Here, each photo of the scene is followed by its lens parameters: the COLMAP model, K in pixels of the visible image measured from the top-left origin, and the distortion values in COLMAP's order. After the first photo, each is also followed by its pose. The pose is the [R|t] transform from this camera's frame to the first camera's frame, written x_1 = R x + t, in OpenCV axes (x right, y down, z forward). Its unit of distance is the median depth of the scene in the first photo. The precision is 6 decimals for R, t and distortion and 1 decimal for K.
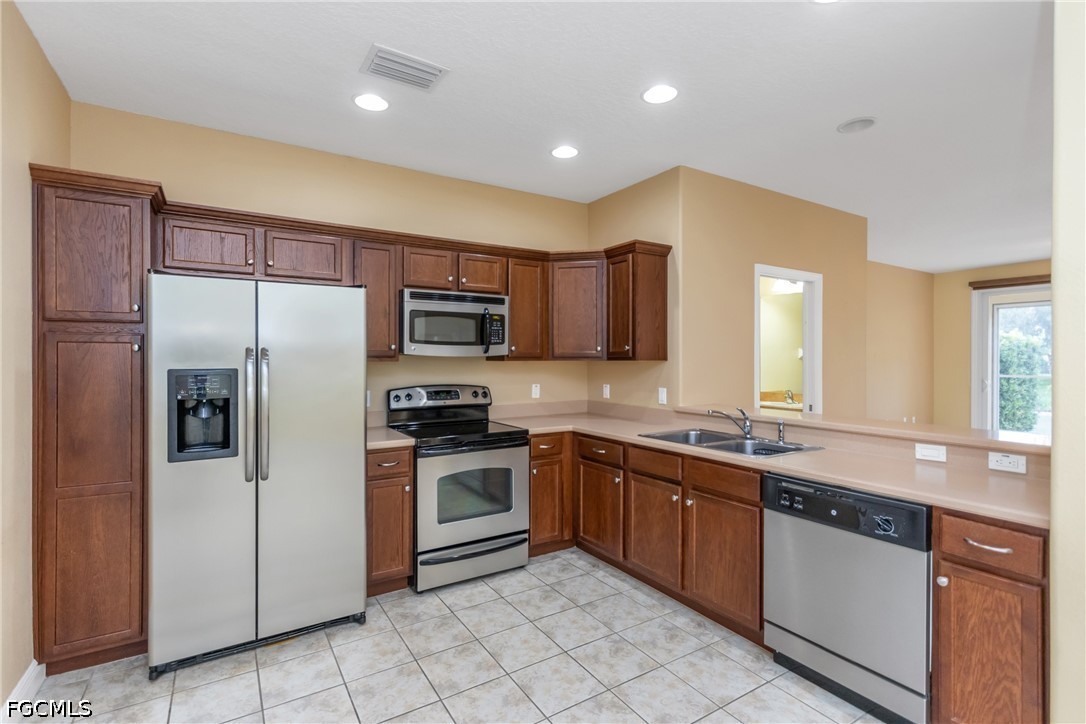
lens RADIAL K [[502.8, 0, 527.8], [0, 502.8, 361.5], [0, 0, 1]] dist [0.001856, -0.000569]
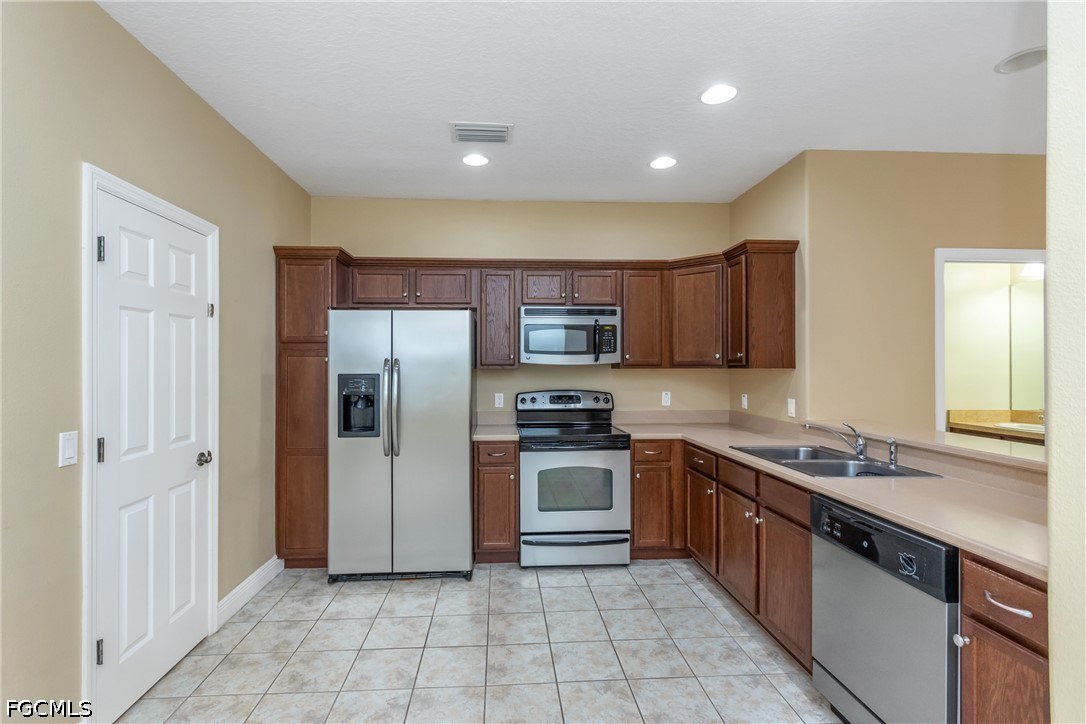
lens RADIAL K [[504.1, 0, 524.9], [0, 504.1, 366.2], [0, 0, 1]] dist [0.000407, -0.000804]
pose [[0.880235, -0.001535, -0.474536, 0.342882], [-0.001639, 0.999979, -0.006274, 0.000692], [0.474535, 0.006301, 0.880214, -0.027806]]
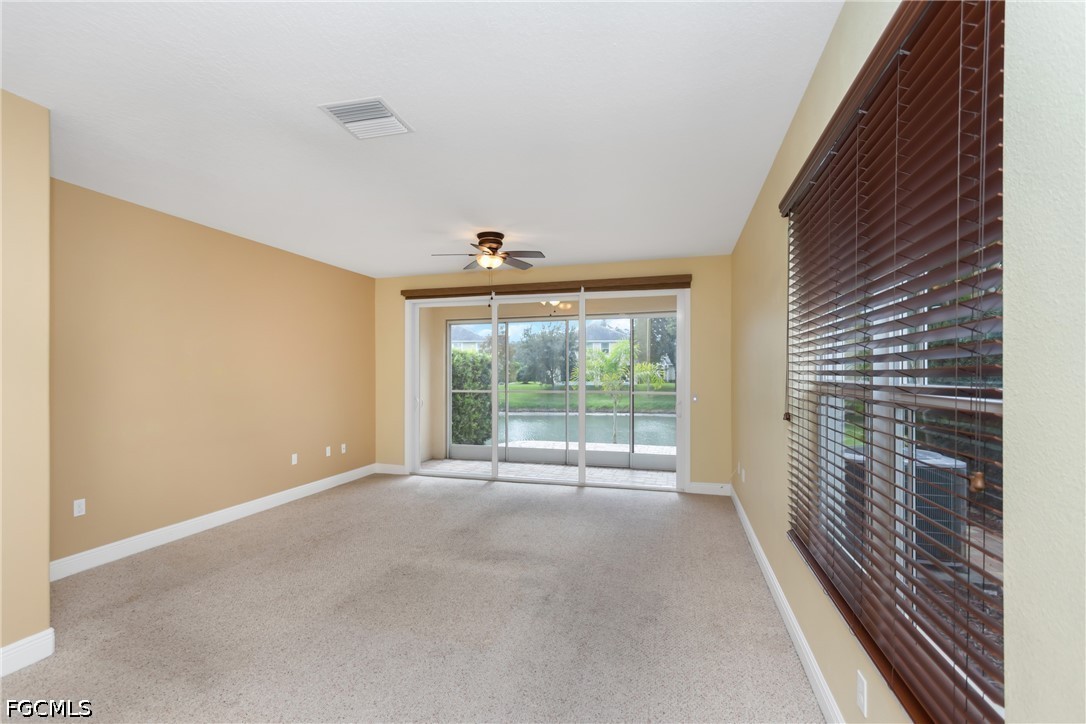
lens RADIAL K [[493.6, 0, 543.0], [0, 493.6, 362.0], [0, 0, 1]] dist [0.000592, -0.000102]
pose [[0.722788, 0.013118, 0.690945, 1.160674], [0.006882, 0.999634, -0.026178, -0.007579], [-0.691035, 0.023676, 0.722433, 0.472853]]
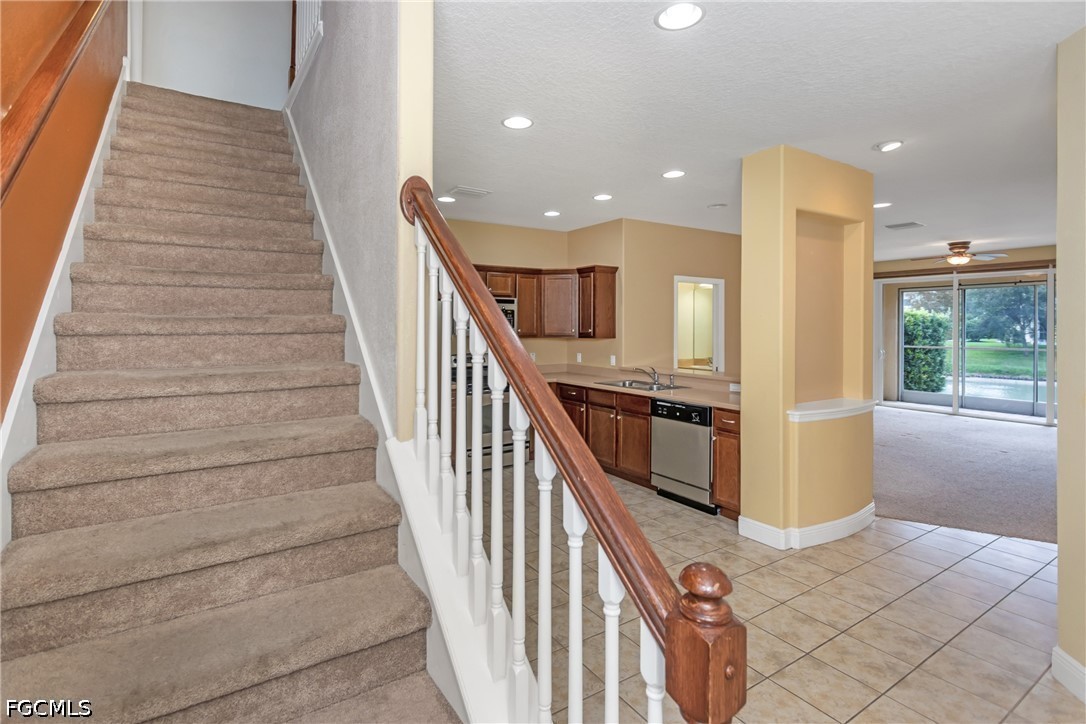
lens RADIAL K [[522.4, 0, 521.9], [0, 522.4, 328.1], [0, 0, 1]] dist [0.000572, -0.000066]
pose [[0.999888, 0.001795, 0.014872, -0.056175], [-0.001779, 0.999998, -0.001071, -0.039124], [-0.014874, 0.001044, 0.999889, -0.806088]]
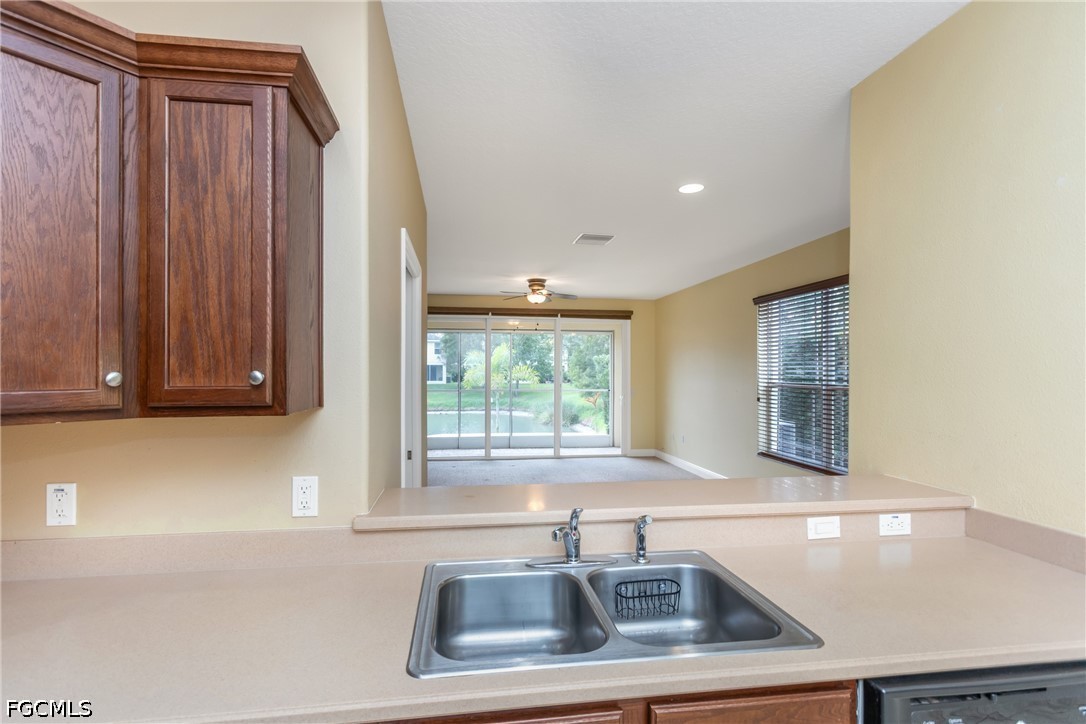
lens RADIAL K [[504.1, 0, 524.9], [0, 504.1, 366.2], [0, 0, 1]] dist [0.000407, -0.000804]
pose [[0.401205, 0.009870, 0.915935, -0.030437], [0.004825, 0.999905, -0.012889, -0.033753], [-0.915976, 0.009591, 0.401119, 0.847432]]
